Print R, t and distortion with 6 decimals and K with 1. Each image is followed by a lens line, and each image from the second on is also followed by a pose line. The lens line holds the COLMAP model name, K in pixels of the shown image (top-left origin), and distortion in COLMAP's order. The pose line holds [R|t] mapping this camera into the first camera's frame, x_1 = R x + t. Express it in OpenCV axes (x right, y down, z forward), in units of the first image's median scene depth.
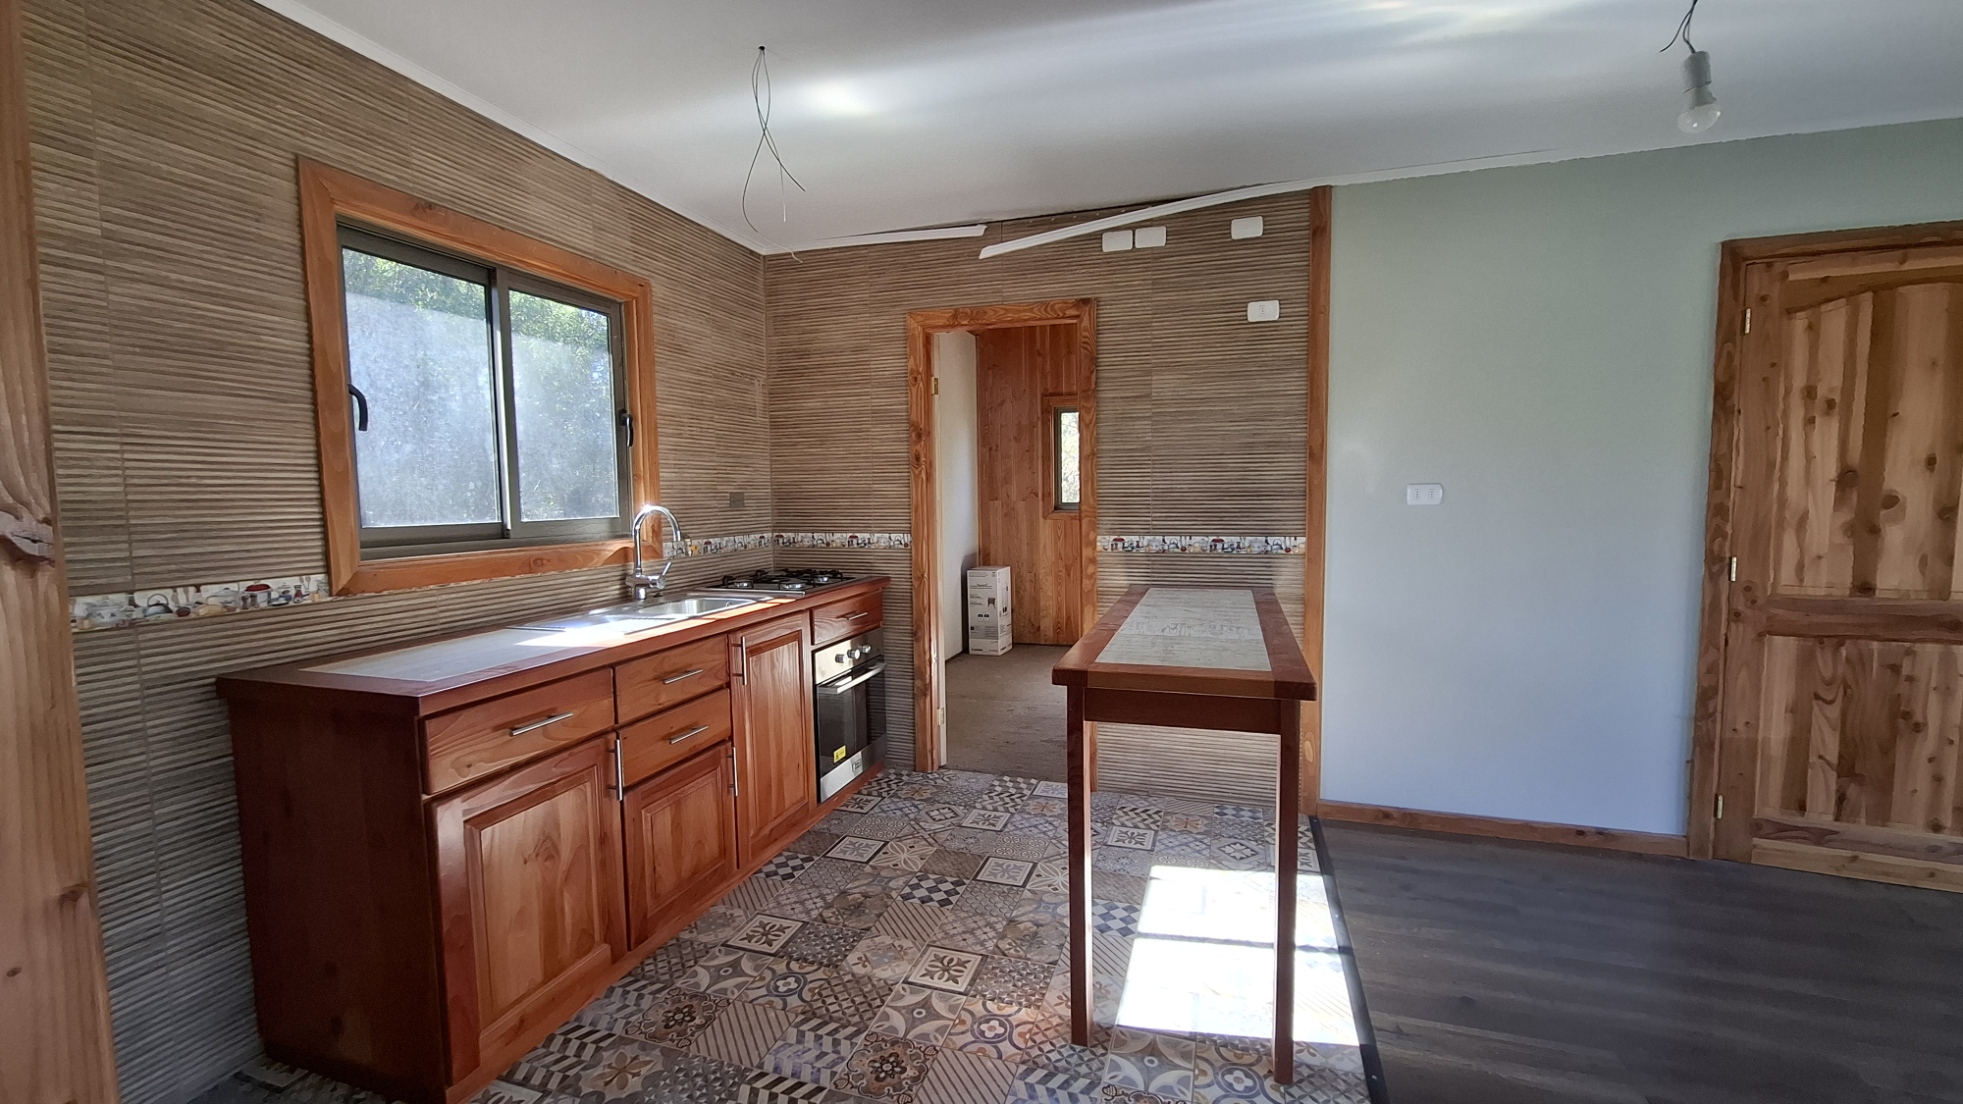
lens RADIAL K [[765.7, 0, 988.7], [0, 765.7, 547.4], [0, 0, 1]] dist [0.000783, -0.008329]
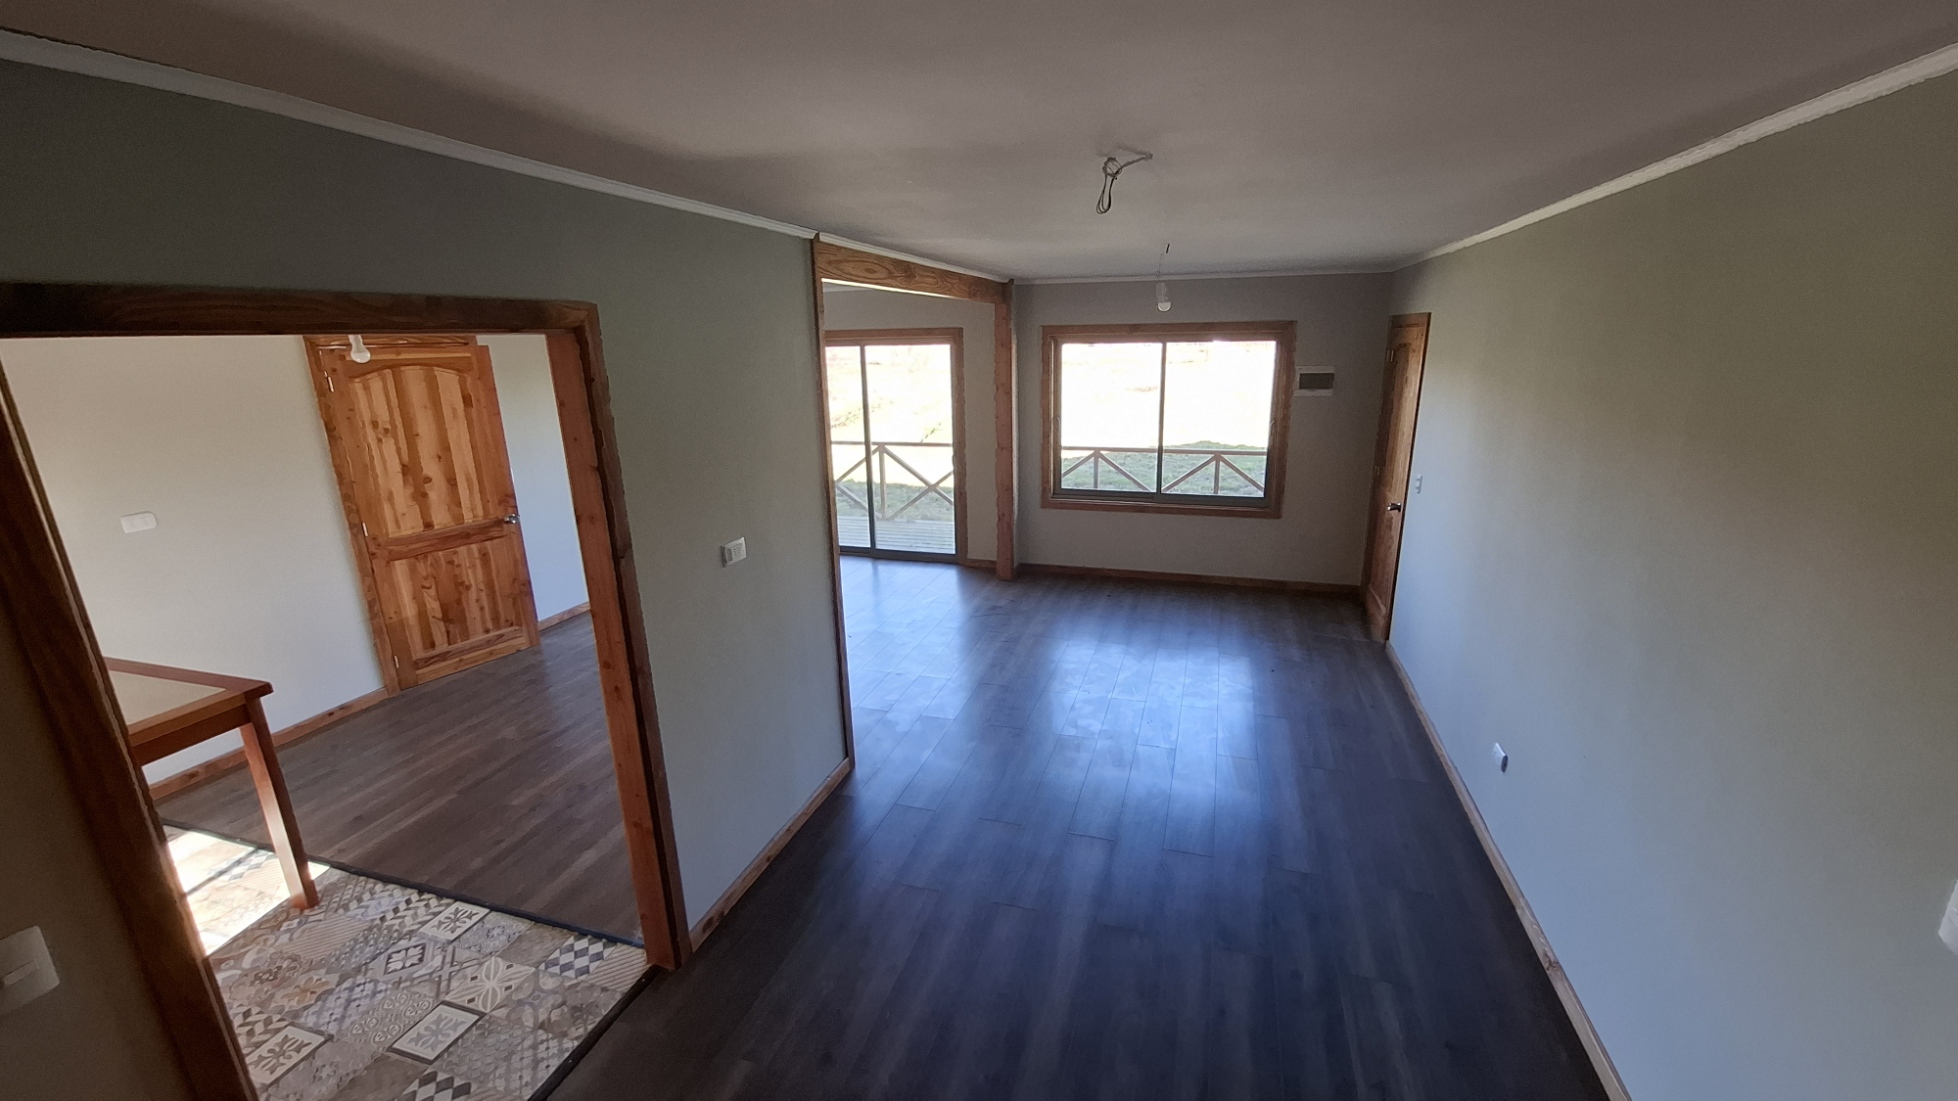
lens RADIAL K [[791.6, 0, 980.0], [0, 791.6, 561.3], [0, 0, 1]] dist [0.019258, -0.000016]
pose [[-0.004986, -0.267856, 0.963446, -0.778440], [0.080993, 0.960184, 0.267369, -0.274382], [-0.996702, 0.079366, 0.016907, -0.397190]]
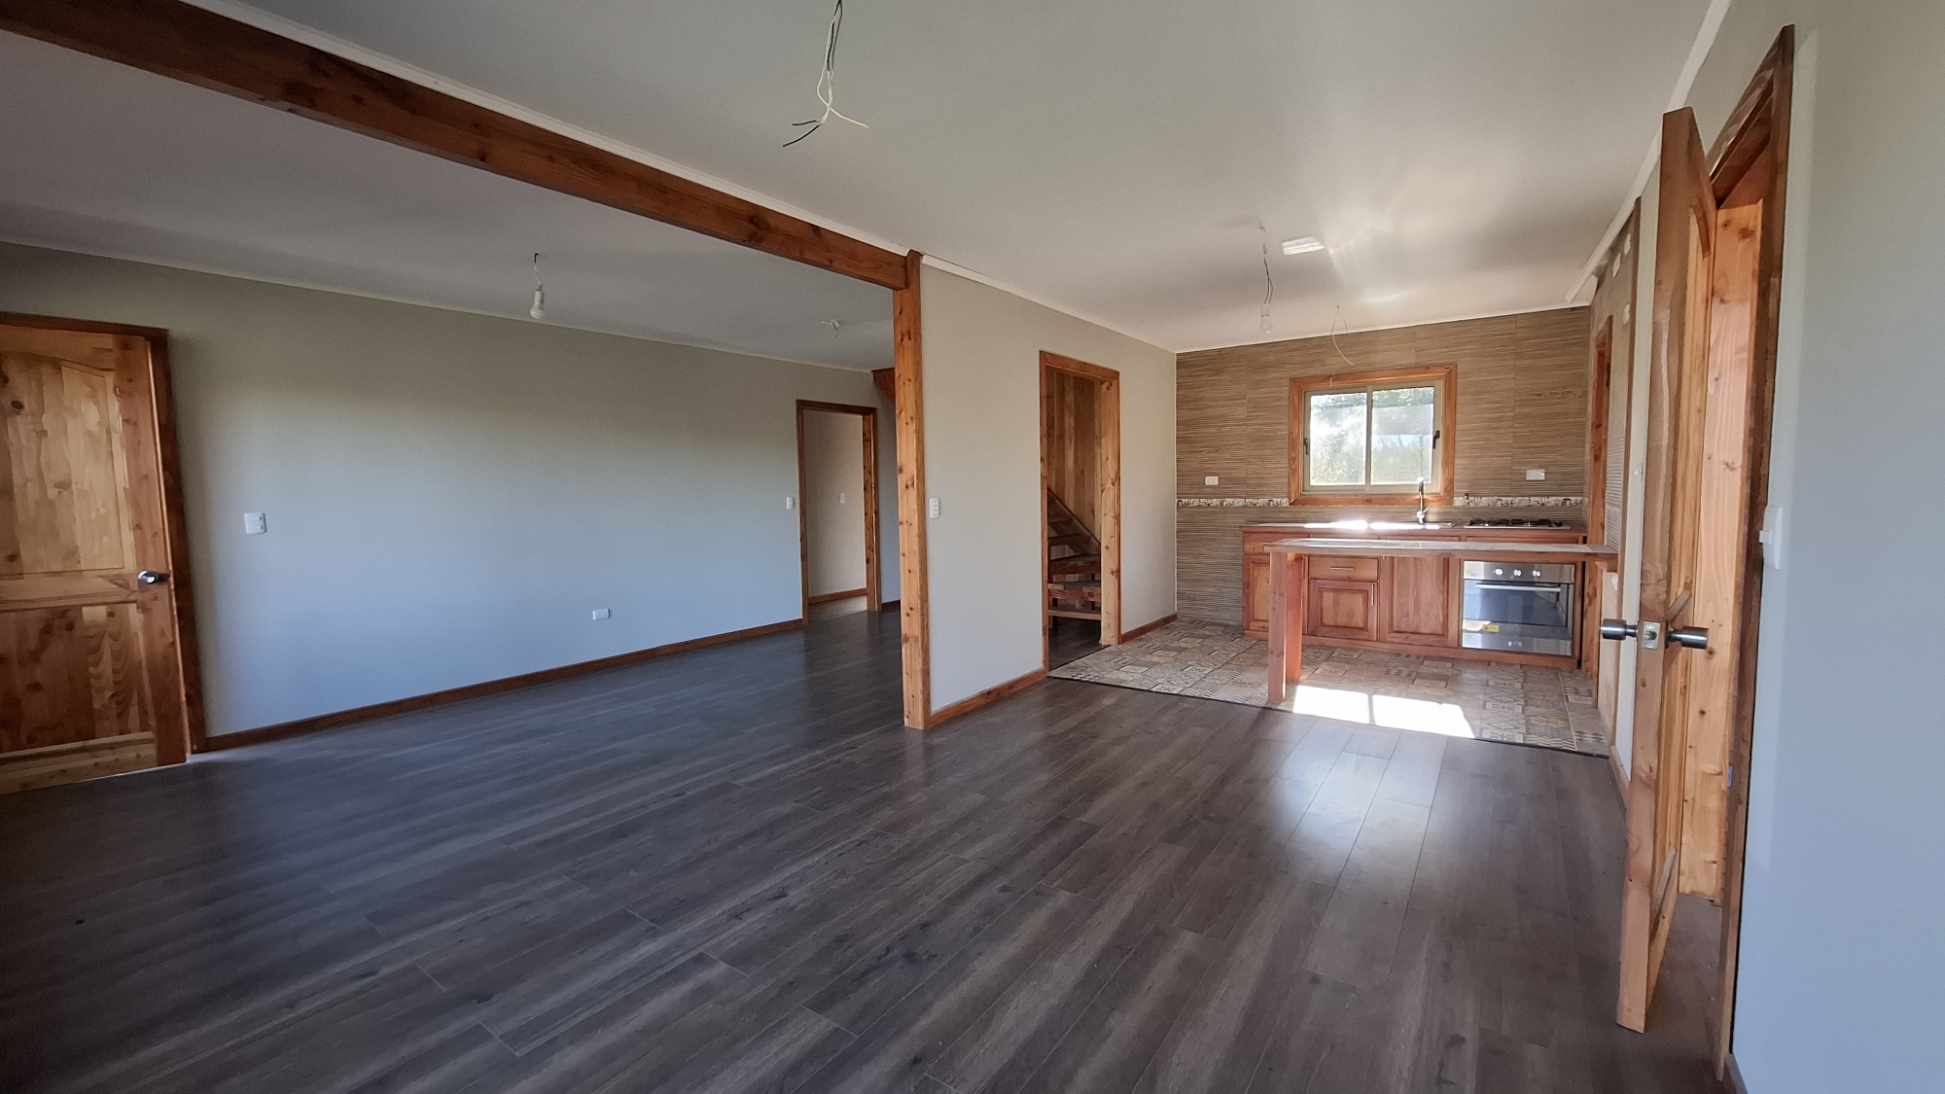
lens RADIAL K [[779.7, 0, 972.5], [0, 779.7, 547.0], [0, 0, 1]] dist [0.000665, 0.000087]
pose [[-0.307386, 0.091848, -0.947142, 2.114303], [-0.043770, 0.992913, 0.110492, -0.053717], [0.950578, 0.075420, -0.301188, 0.519656]]
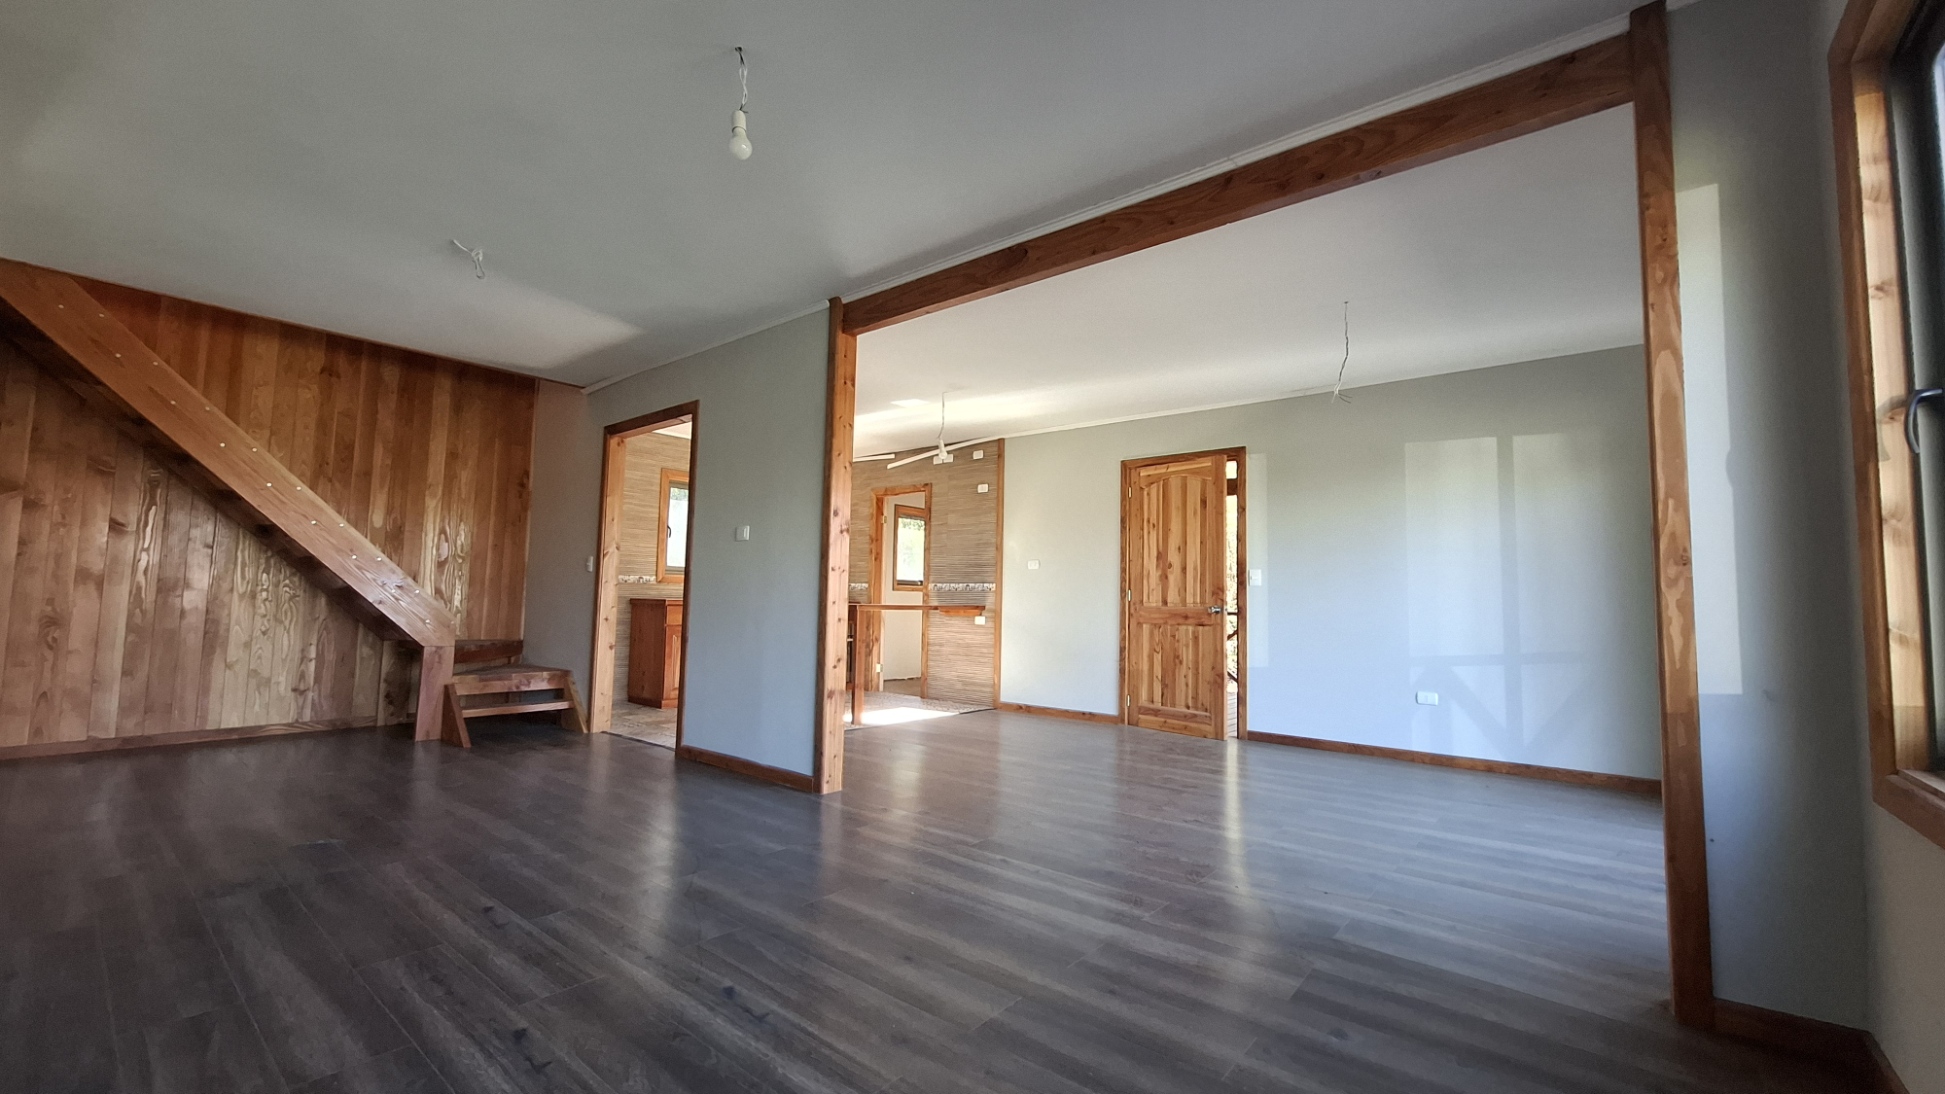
lens RADIAL K [[779.7, 0, 972.5], [0, 779.7, 547.0], [0, 0, 1]] dist [0.000665, 0.000087]
pose [[0.929125, 0.000886, -0.369764, 1.439888], [-0.053496, 0.989799, -0.132050, 0.227253], [0.365875, 0.142472, 0.919694, -1.425759]]
